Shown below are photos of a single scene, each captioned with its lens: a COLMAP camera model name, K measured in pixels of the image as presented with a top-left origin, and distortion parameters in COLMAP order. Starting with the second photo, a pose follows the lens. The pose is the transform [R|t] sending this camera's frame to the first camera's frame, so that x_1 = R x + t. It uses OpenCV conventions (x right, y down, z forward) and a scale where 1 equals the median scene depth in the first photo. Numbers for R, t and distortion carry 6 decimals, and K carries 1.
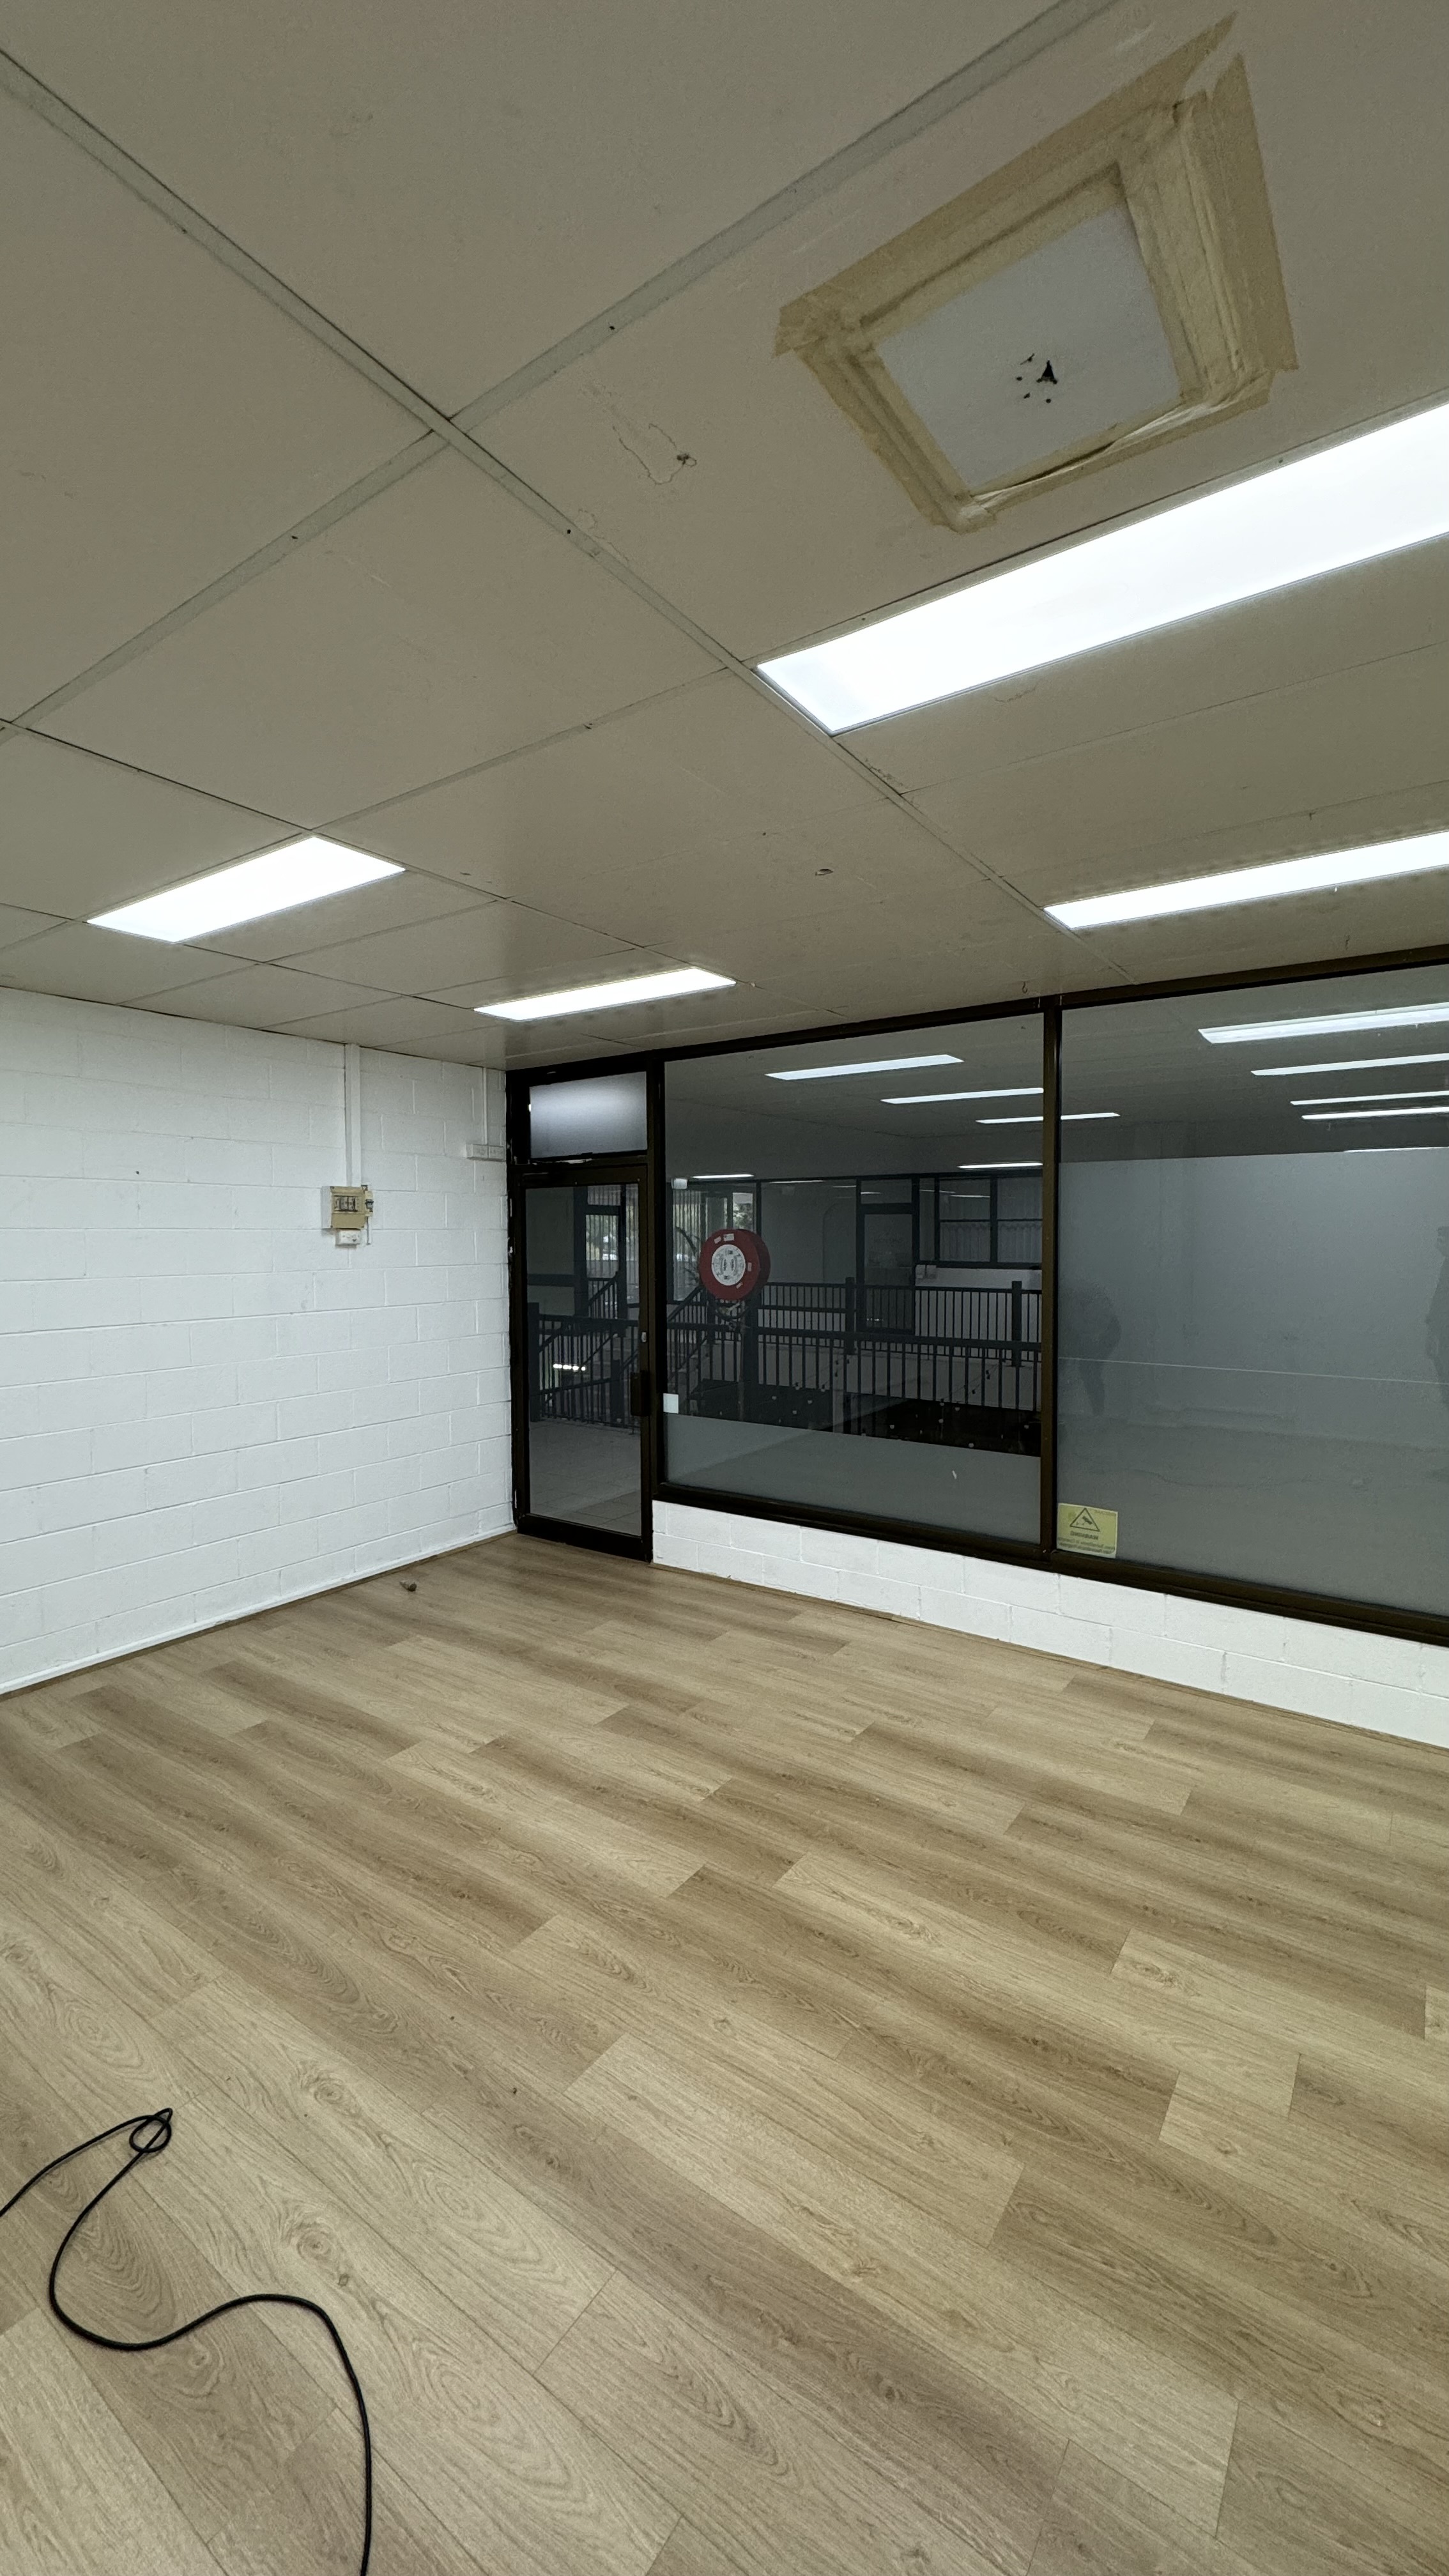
lens RADIAL K [[1023.4, 0, 726.3], [0, 1023.4, 1280.0], [0, 0, 1]] dist [-0.000966, 0.000027]
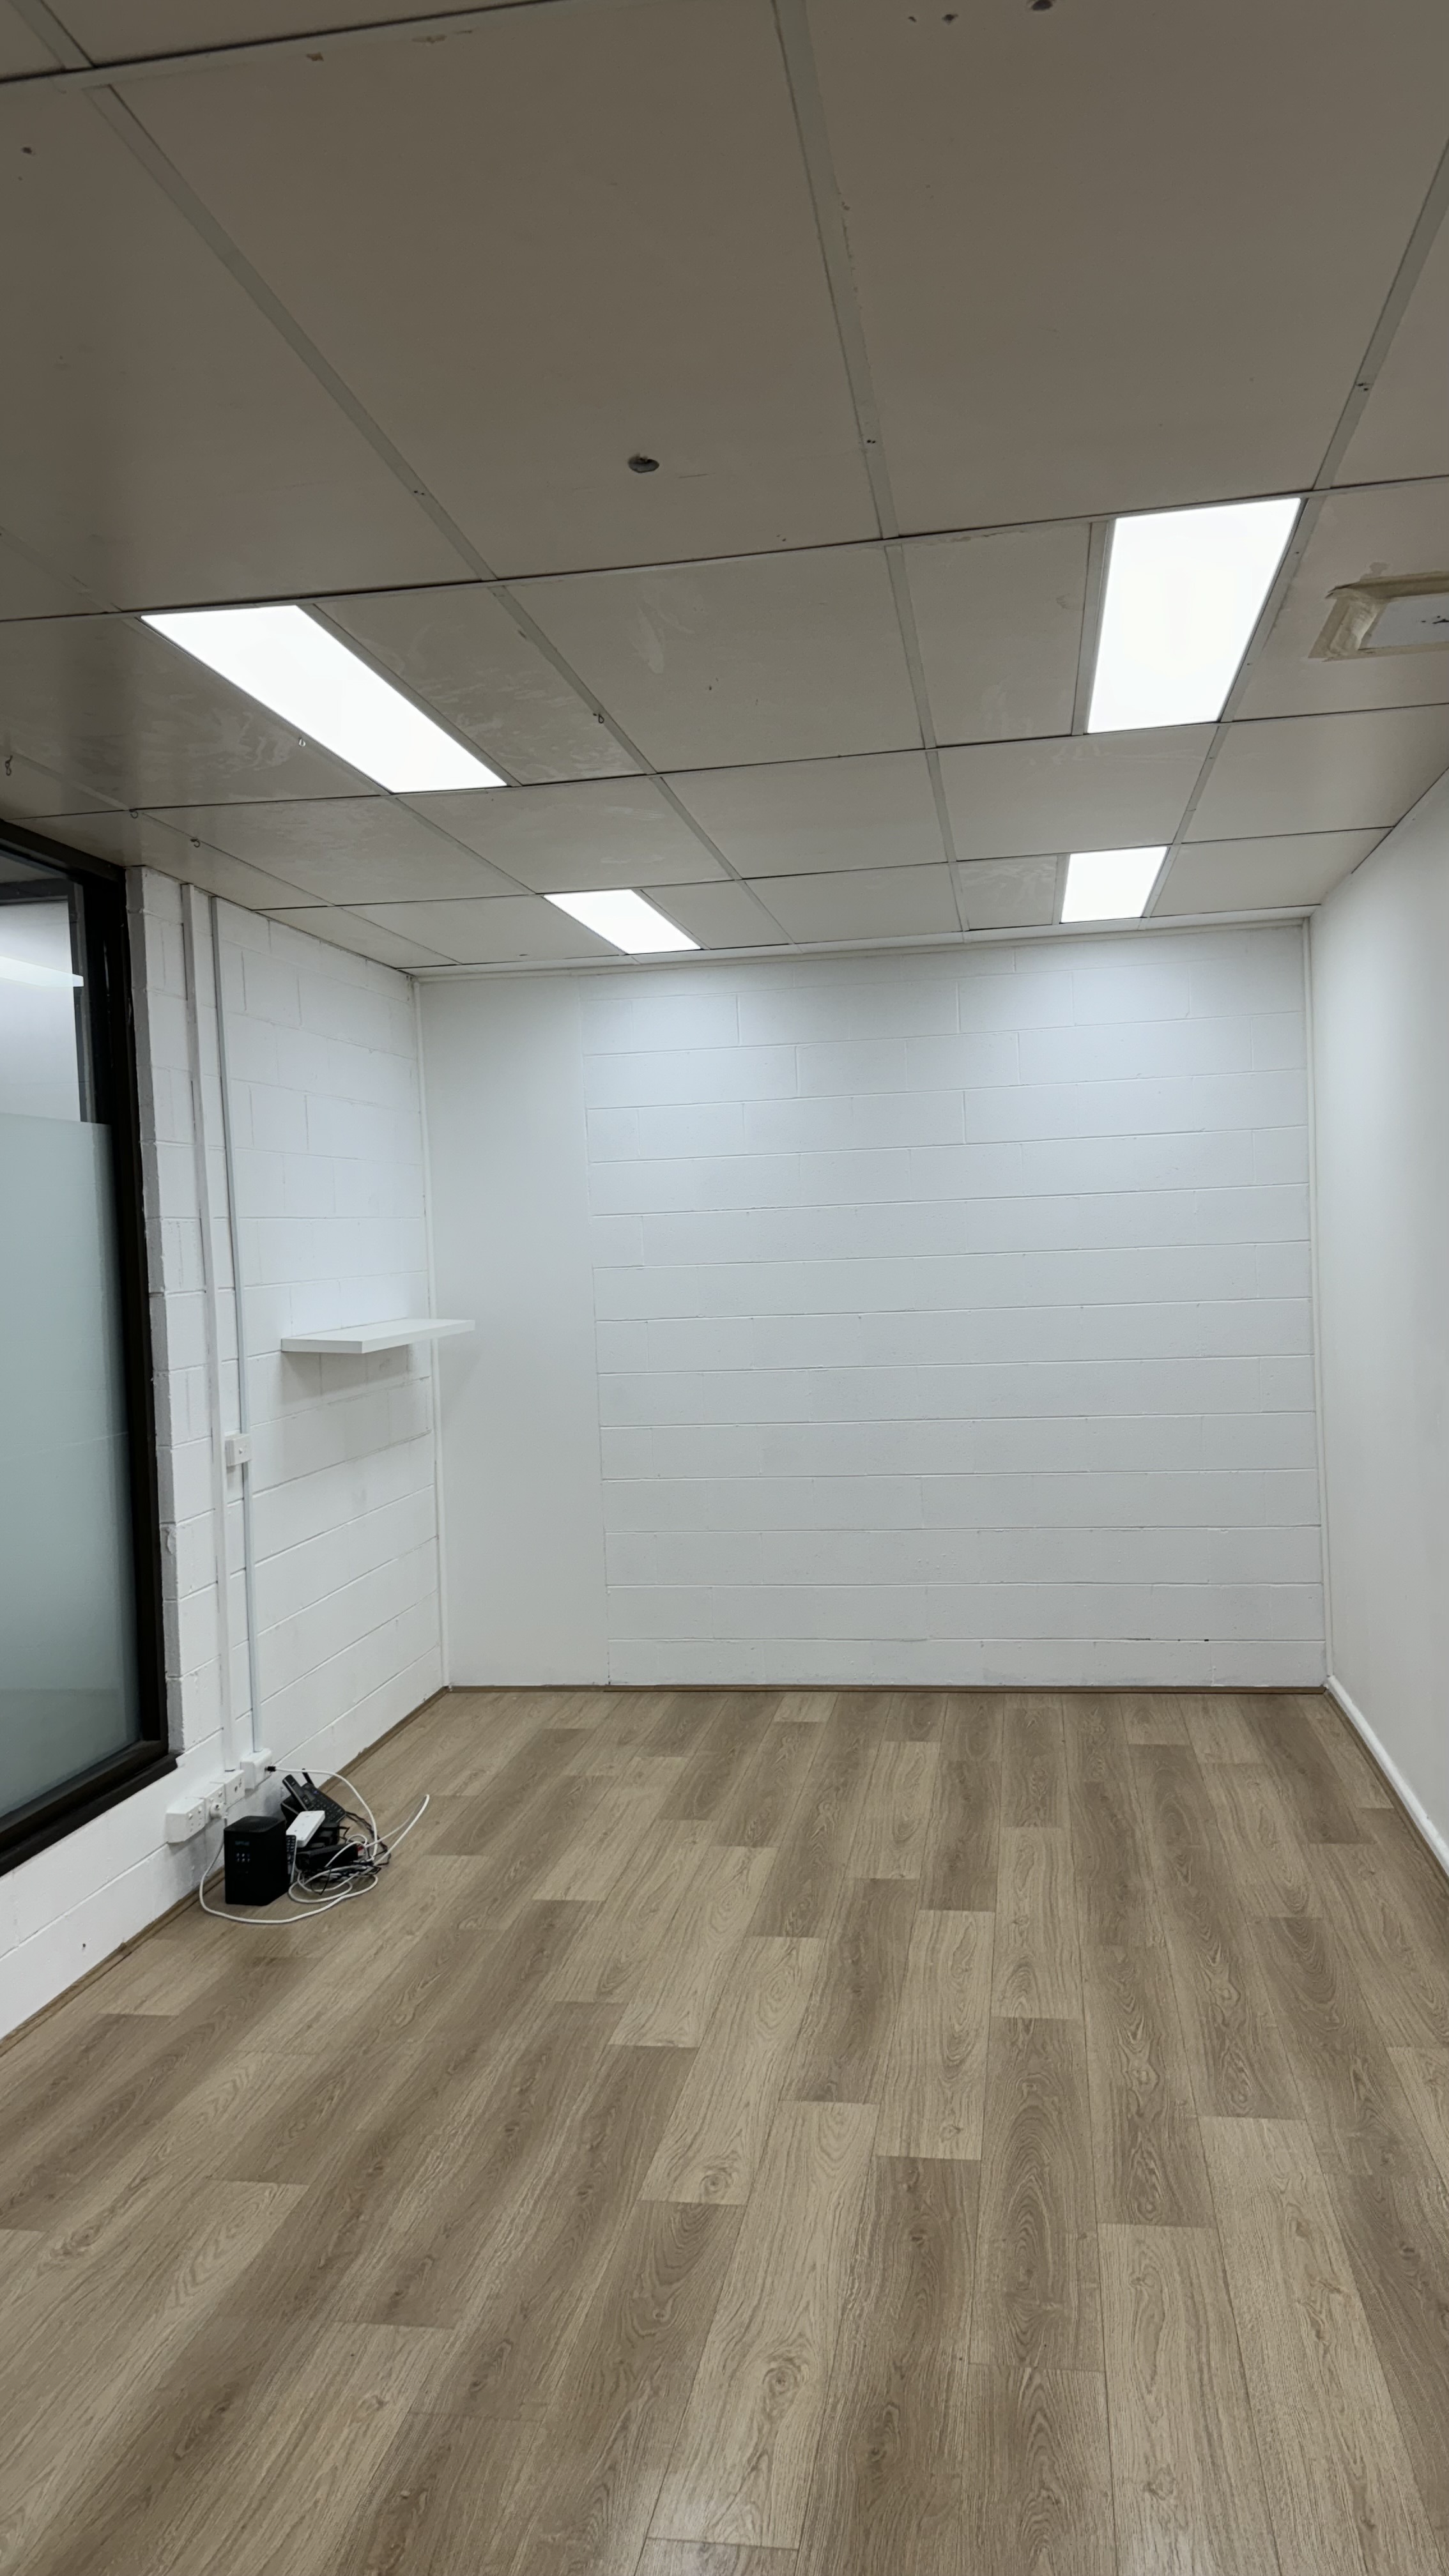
lens RADIAL K [[1827.7, 0, 732.9], [0, 1827.7, 1248.7], [0, 0, 1]] dist [-0.024215, -0.007090]
pose [[-0.436723, 0.022252, 0.899321, -0.864813], [0.092317, 0.995525, 0.020198, -0.024316], [-0.894847, 0.091844, -0.436823, 1.647773]]
